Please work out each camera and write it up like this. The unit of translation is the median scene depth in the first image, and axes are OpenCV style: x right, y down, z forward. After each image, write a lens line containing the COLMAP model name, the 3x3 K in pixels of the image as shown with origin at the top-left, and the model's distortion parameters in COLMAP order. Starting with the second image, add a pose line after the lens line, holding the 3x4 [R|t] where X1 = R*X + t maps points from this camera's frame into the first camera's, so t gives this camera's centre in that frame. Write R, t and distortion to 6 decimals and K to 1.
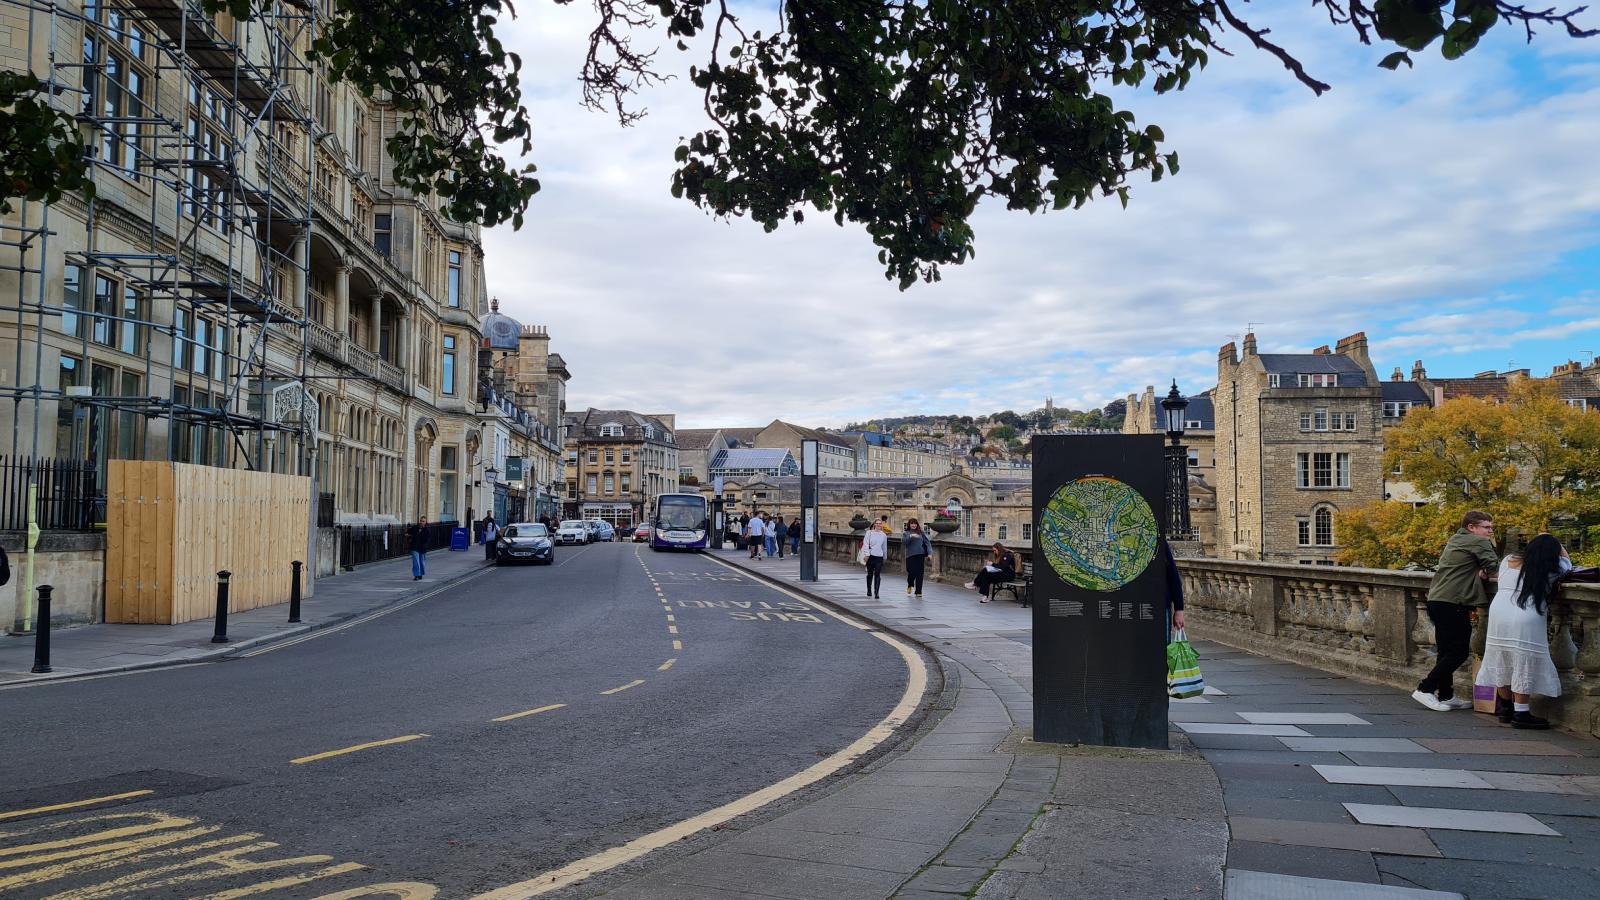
lens RADIAL K [[1194.7, 0, 800.0], [0, 1194.7, 450.0], [0, 0, 1]] dist [0.033757, -0.000410]
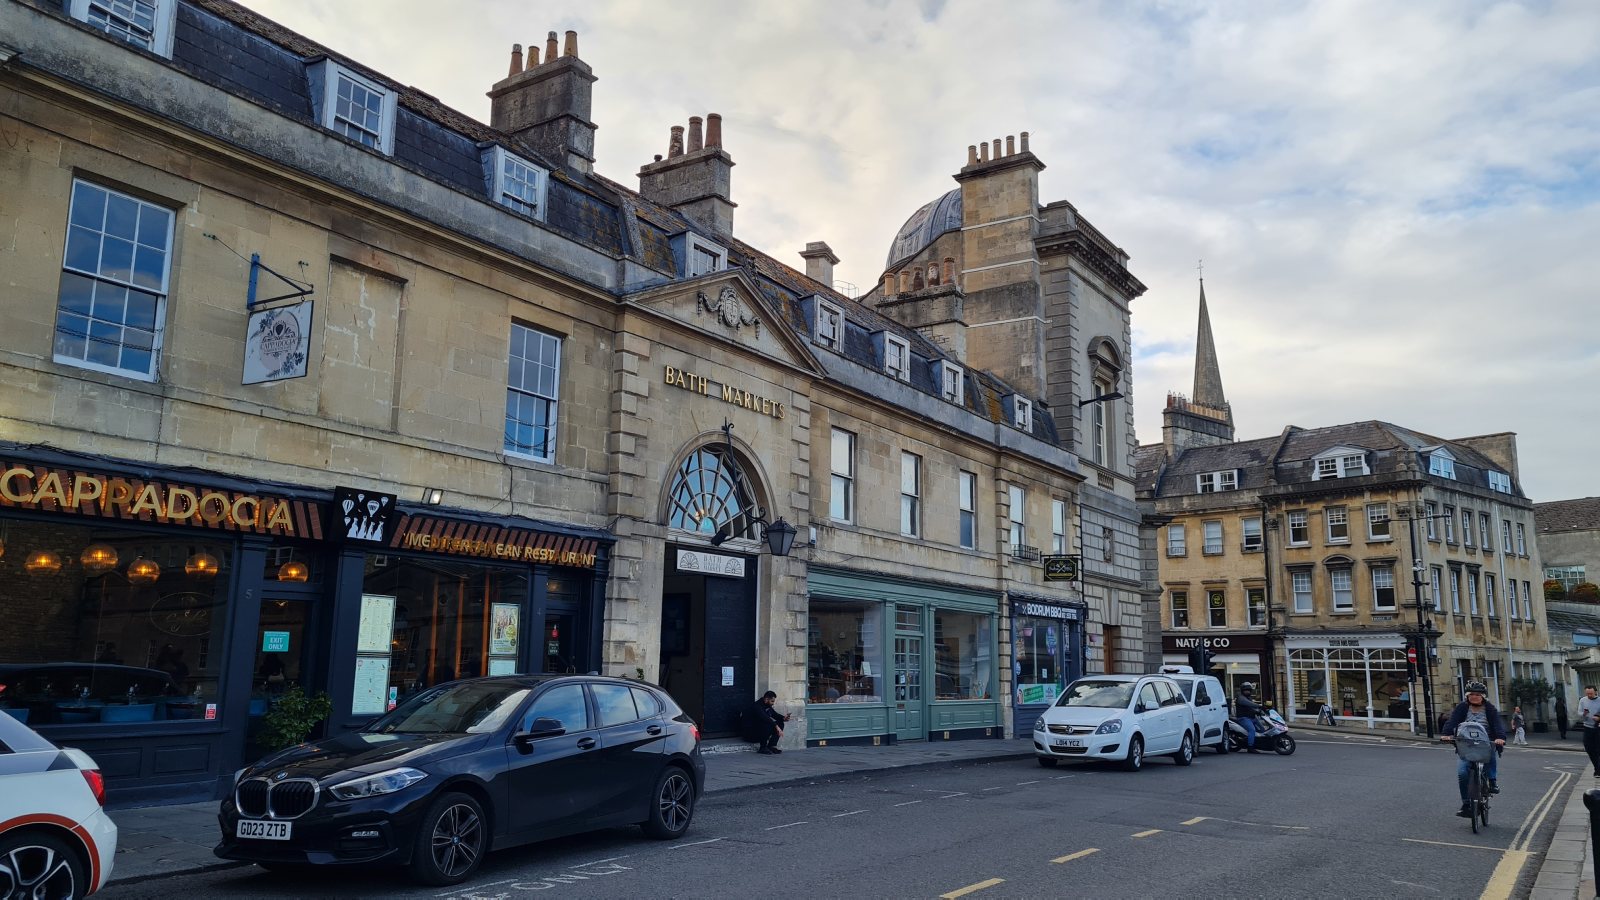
lens RADIAL K [[1194.7, 0, 800.0], [0, 1194.7, 450.0], [0, 0, 1]] dist [0.033757, -0.000410]
pose [[0.787824, -0.111319, -0.605757, -0.046445], [0.038780, 0.990545, -0.131595, 0.028023], [0.614678, 0.080182, 0.784692, 0.538276]]
